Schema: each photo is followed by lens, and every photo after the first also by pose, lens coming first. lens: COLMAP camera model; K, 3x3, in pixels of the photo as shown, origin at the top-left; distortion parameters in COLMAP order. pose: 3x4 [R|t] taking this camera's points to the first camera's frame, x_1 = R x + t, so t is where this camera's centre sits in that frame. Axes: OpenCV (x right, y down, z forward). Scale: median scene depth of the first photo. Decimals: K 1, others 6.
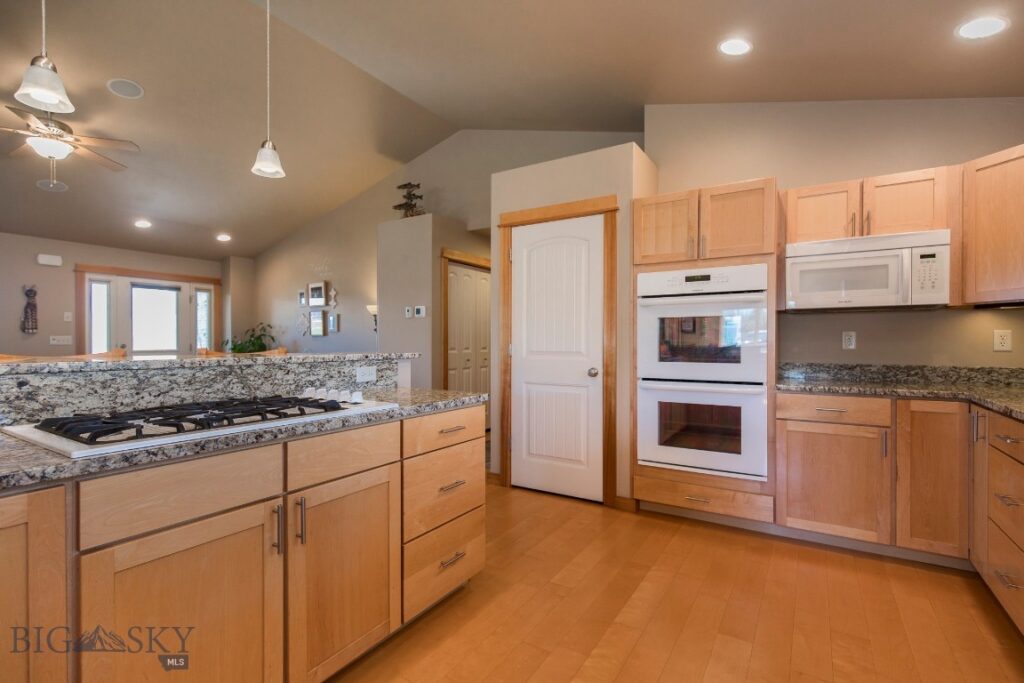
lens RADIAL K [[462.7, 0, 514.1], [0, 462.7, 342.8], [0, 0, 1]] dist [0.007786, -0.002117]
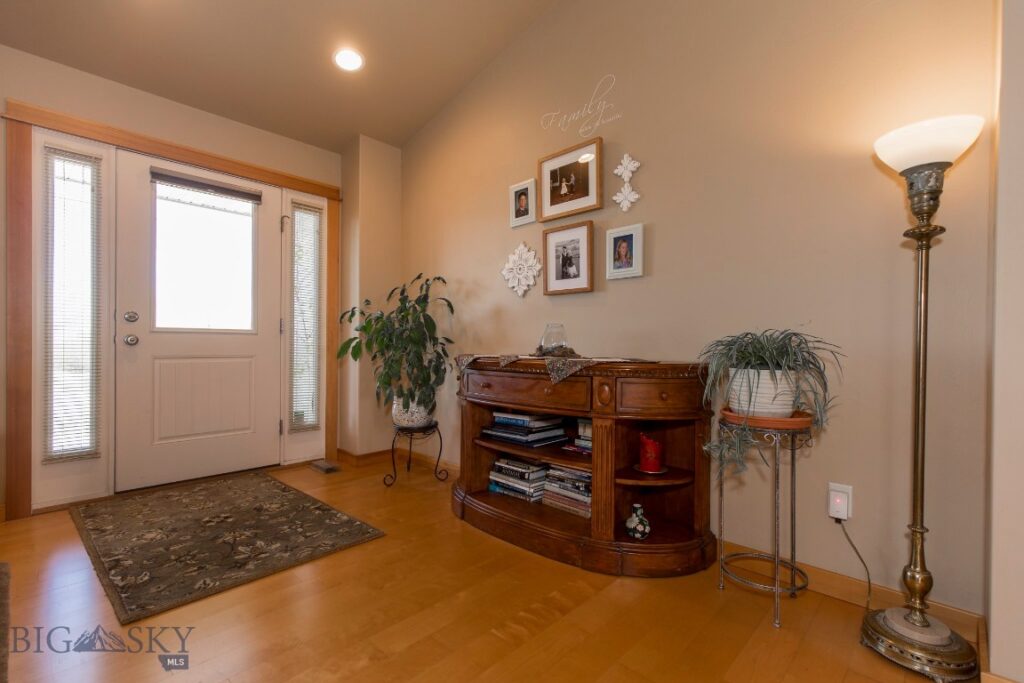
lens RADIAL K [[462.7, 0, 513.4], [0, 462.7, 340.7], [0, 0, 1]] dist [0.007786, -0.002117]
pose [[0.978365, 0.008648, -0.206708, -0.380567], [-0.011114, 0.999880, -0.010772, 0.026701], [0.206590, 0.012836, 0.978343, 0.606962]]
